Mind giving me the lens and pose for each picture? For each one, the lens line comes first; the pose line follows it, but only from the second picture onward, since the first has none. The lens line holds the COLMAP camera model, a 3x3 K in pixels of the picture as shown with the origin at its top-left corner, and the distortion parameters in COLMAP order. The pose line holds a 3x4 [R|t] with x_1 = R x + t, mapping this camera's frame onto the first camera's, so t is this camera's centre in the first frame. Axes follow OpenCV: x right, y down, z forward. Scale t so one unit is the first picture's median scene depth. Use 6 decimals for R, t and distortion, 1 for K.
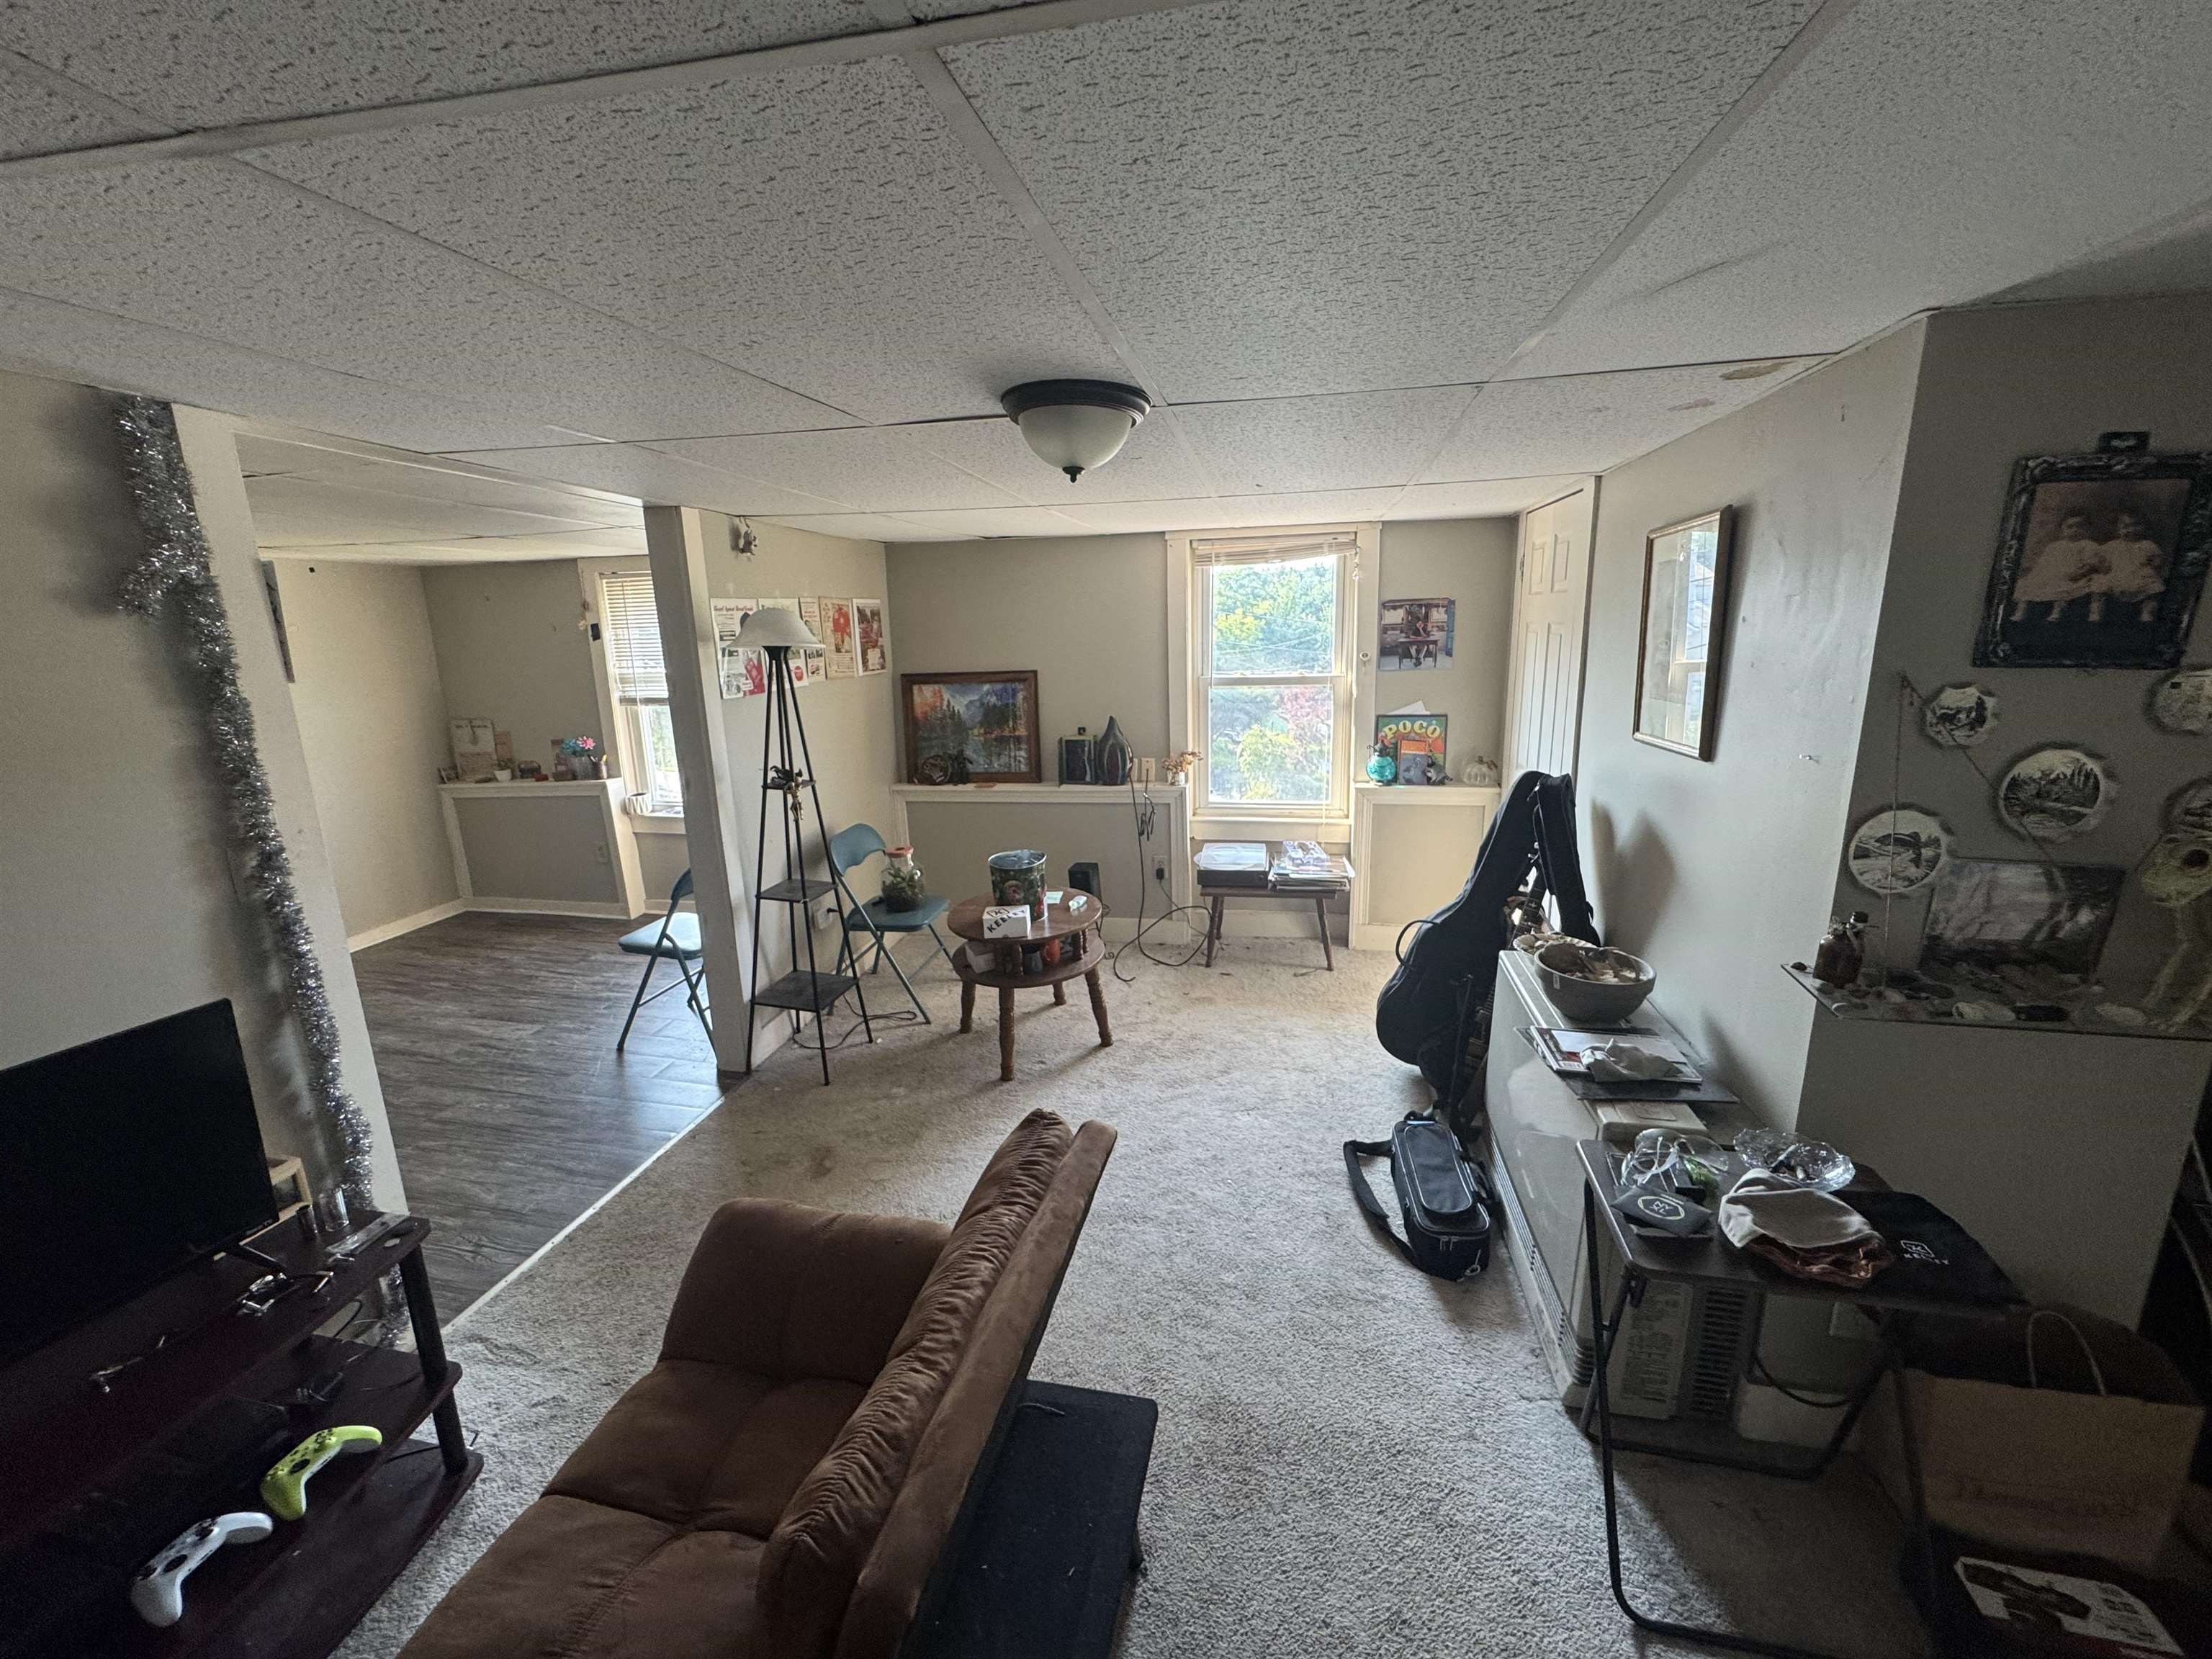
lens RADIAL K [[888.7, 0, 1106.5], [0, 888.7, 829.3], [0, 0, 1]] dist [-0.002274, 0.000495]
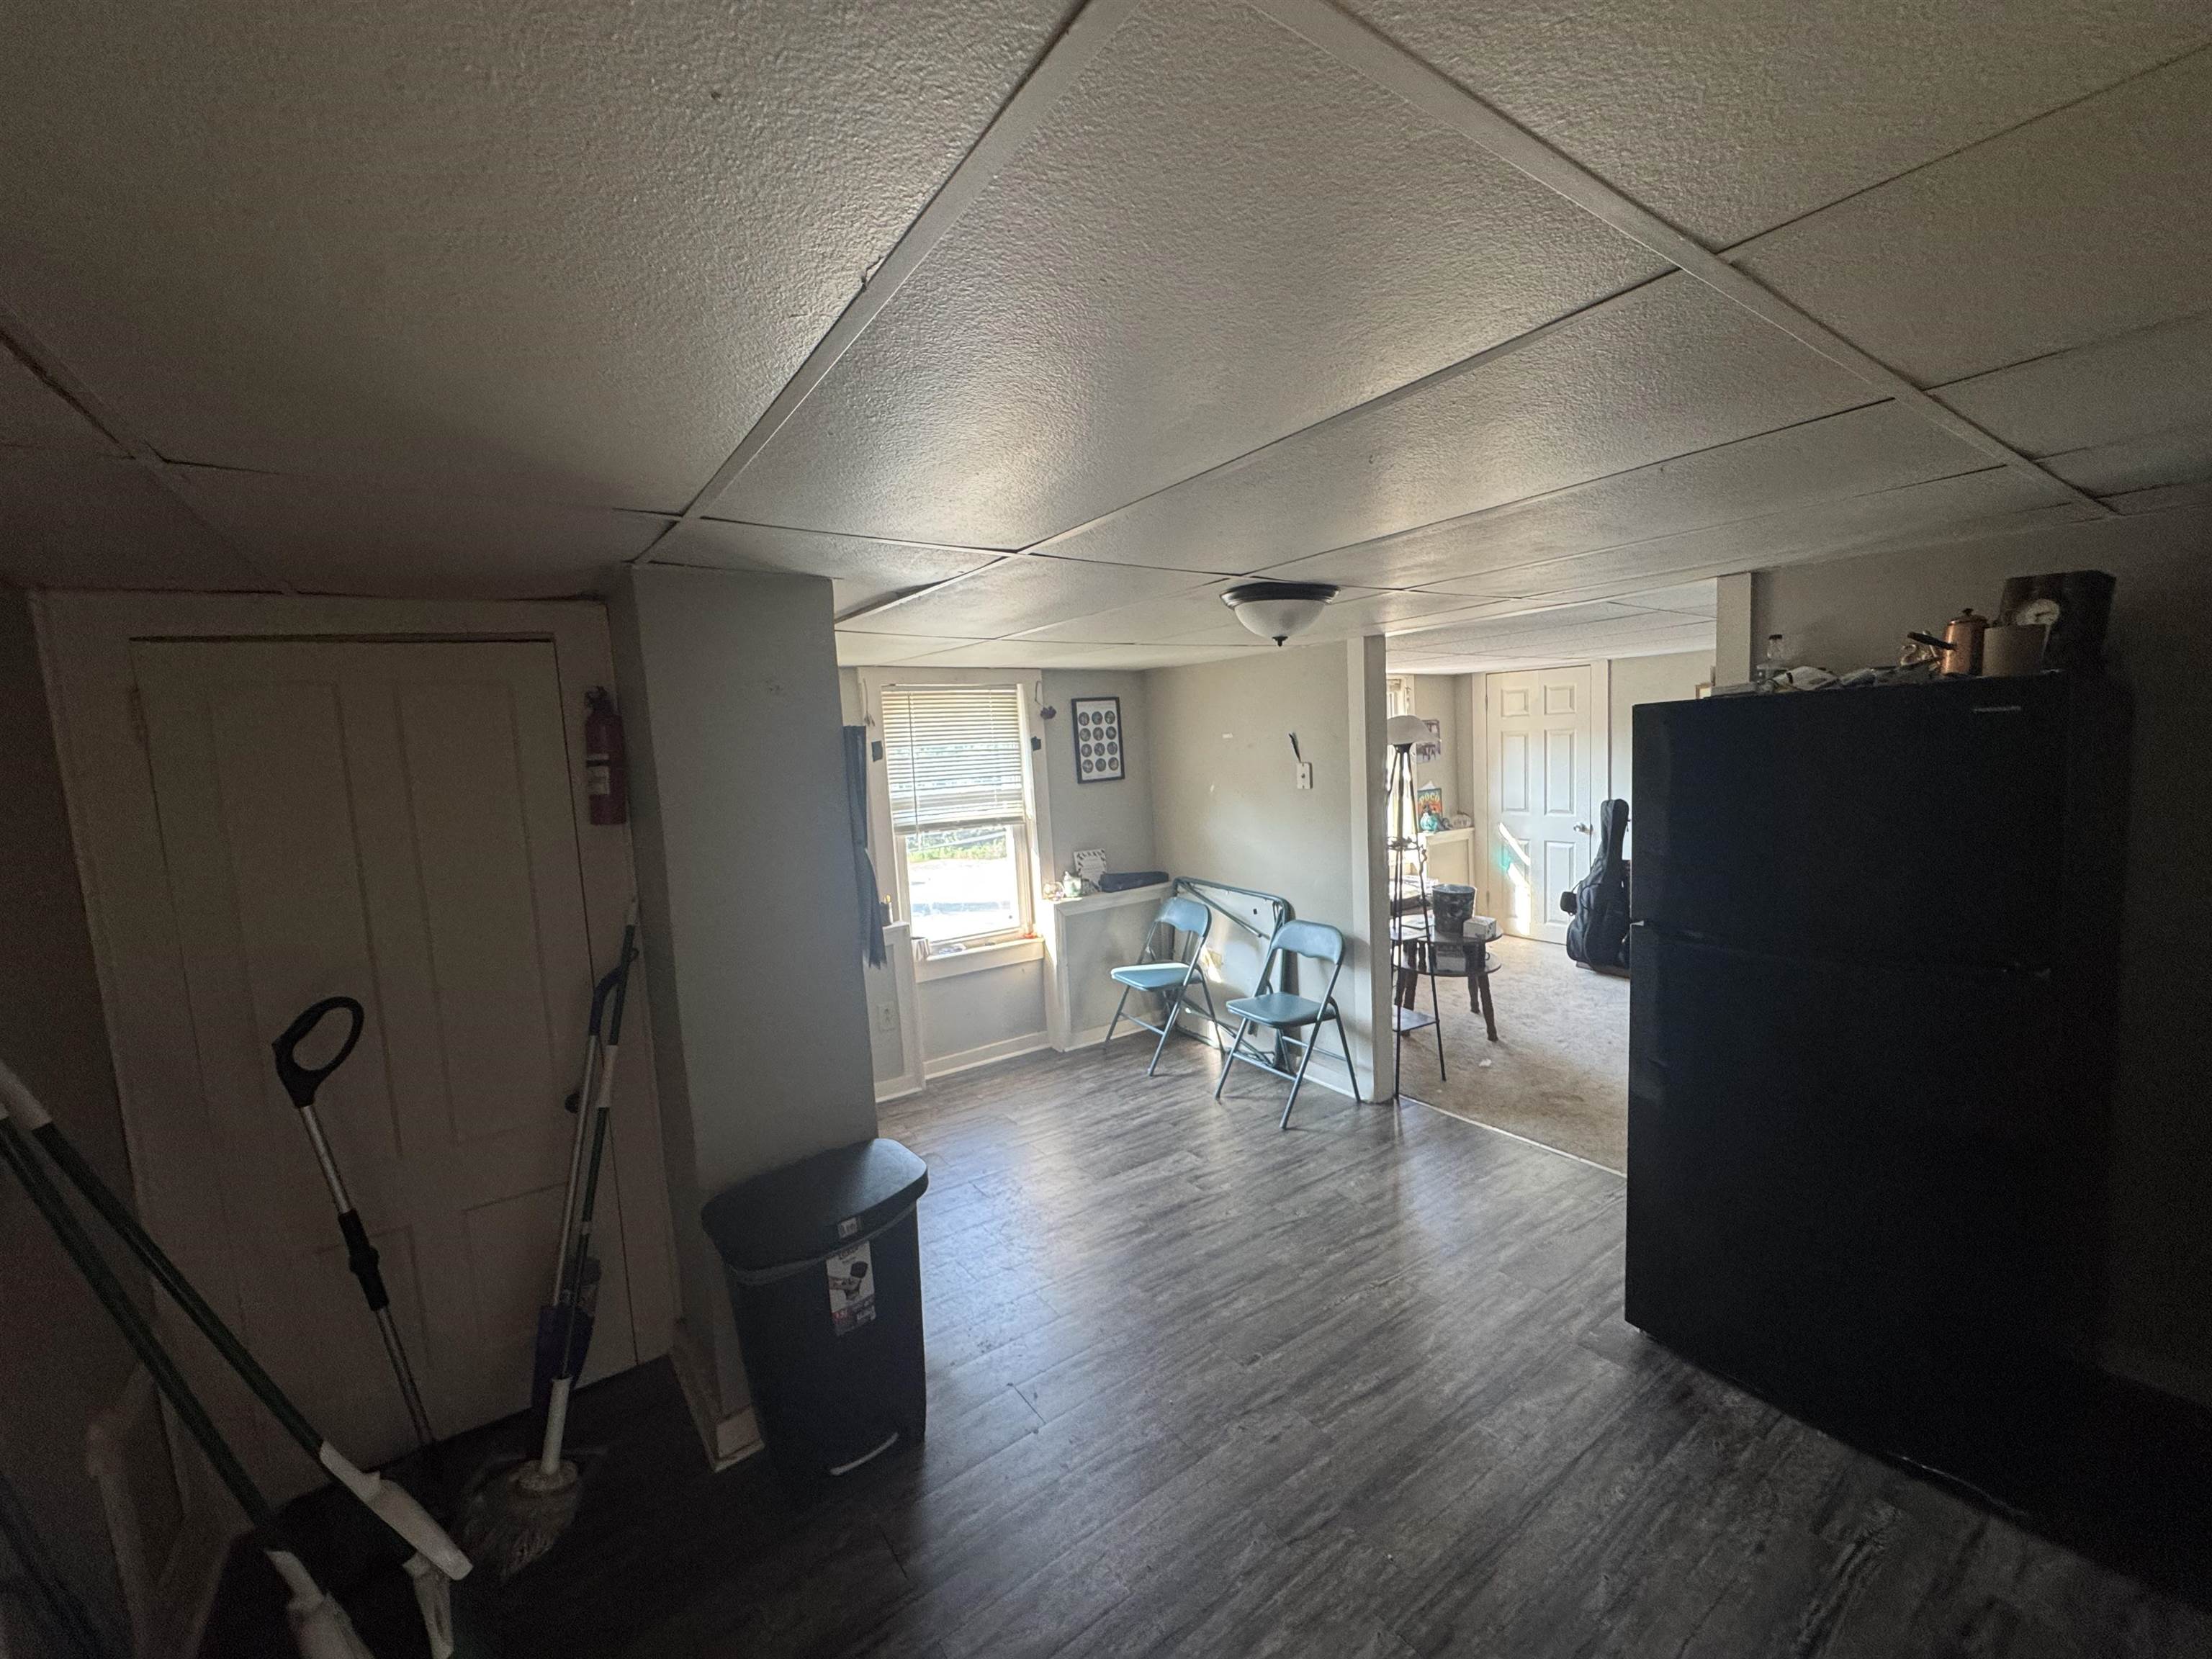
lens RADIAL K [[888.7, 0, 1103.7], [0, 888.7, 841.6], [0, 0, 1]] dist [-0.002274, 0.000495]
pose [[0.675370, -0.089406, 0.732040, -2.866880], [0.193096, 0.979433, -0.058527, -0.126532], [-0.711751, 0.180882, 0.678743, 0.778342]]
